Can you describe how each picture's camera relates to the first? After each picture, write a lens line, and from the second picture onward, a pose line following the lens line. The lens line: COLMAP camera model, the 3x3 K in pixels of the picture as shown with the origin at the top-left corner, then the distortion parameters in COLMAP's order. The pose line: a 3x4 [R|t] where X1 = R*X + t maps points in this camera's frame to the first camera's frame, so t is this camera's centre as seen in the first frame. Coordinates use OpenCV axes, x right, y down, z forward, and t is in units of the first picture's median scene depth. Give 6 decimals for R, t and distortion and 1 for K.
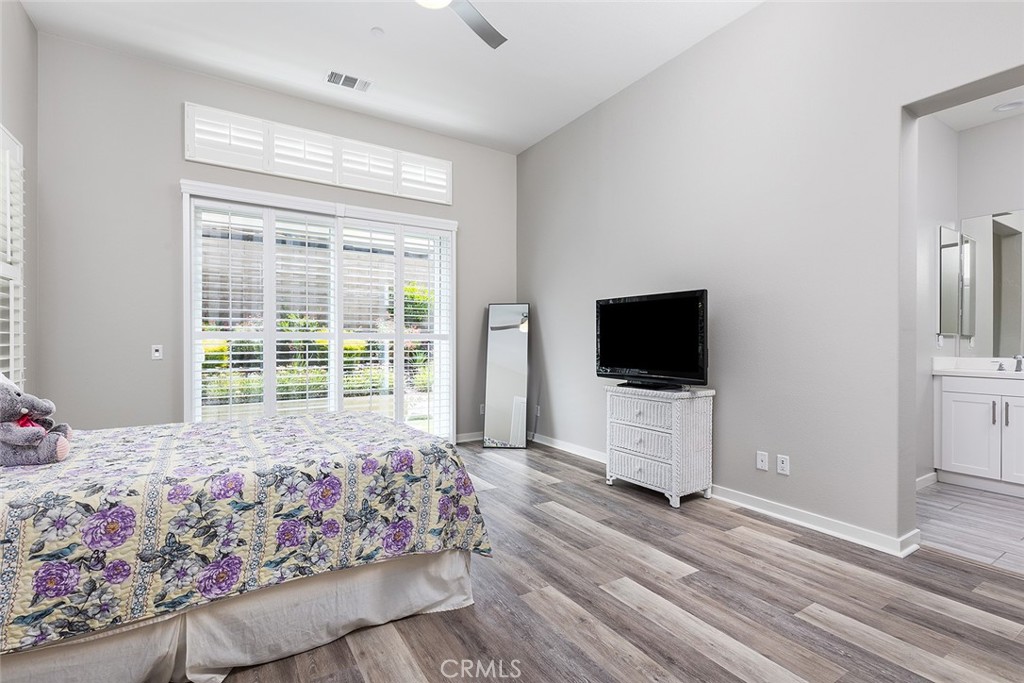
lens RADIAL K [[474.4, 0, 512.0], [0, 474.4, 341.5], [0, 0, 1]] dist [-0.000548, -0.000100]
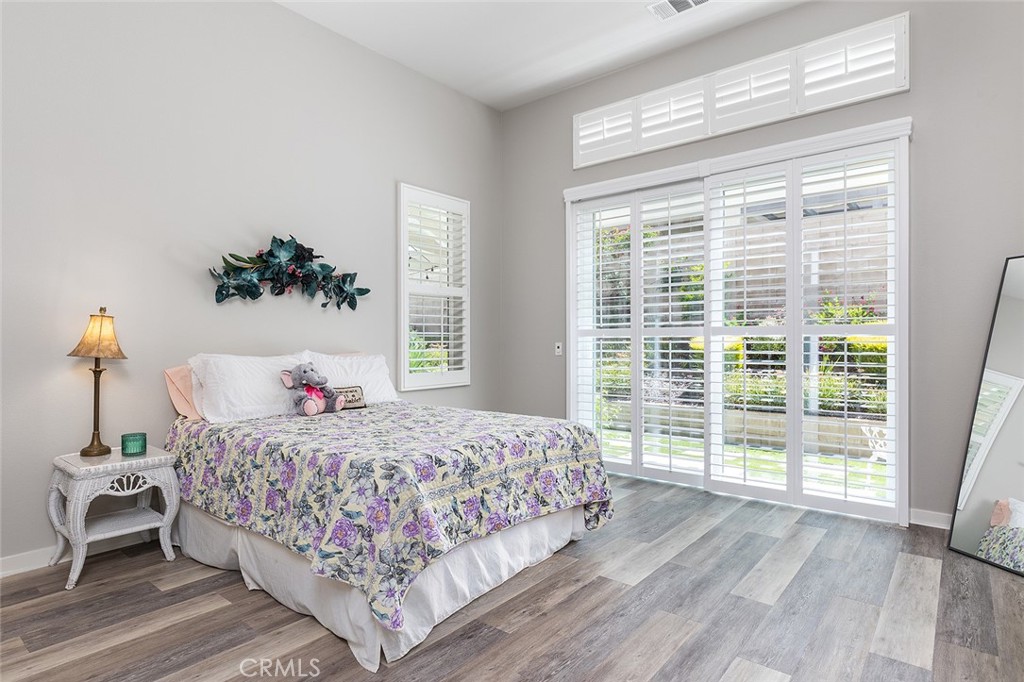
lens RADIAL K [[542.1, 0, 512.0], [0, 542.1, 341.0], [0, 0, 1]] dist [0.001884, 0.000092]
pose [[0.312940, -0.000690, -0.949773, 0.436284], [0.004324, 0.999990, 0.000699, 0.002470], [0.949763, -0.004326, 0.312940, 0.486397]]
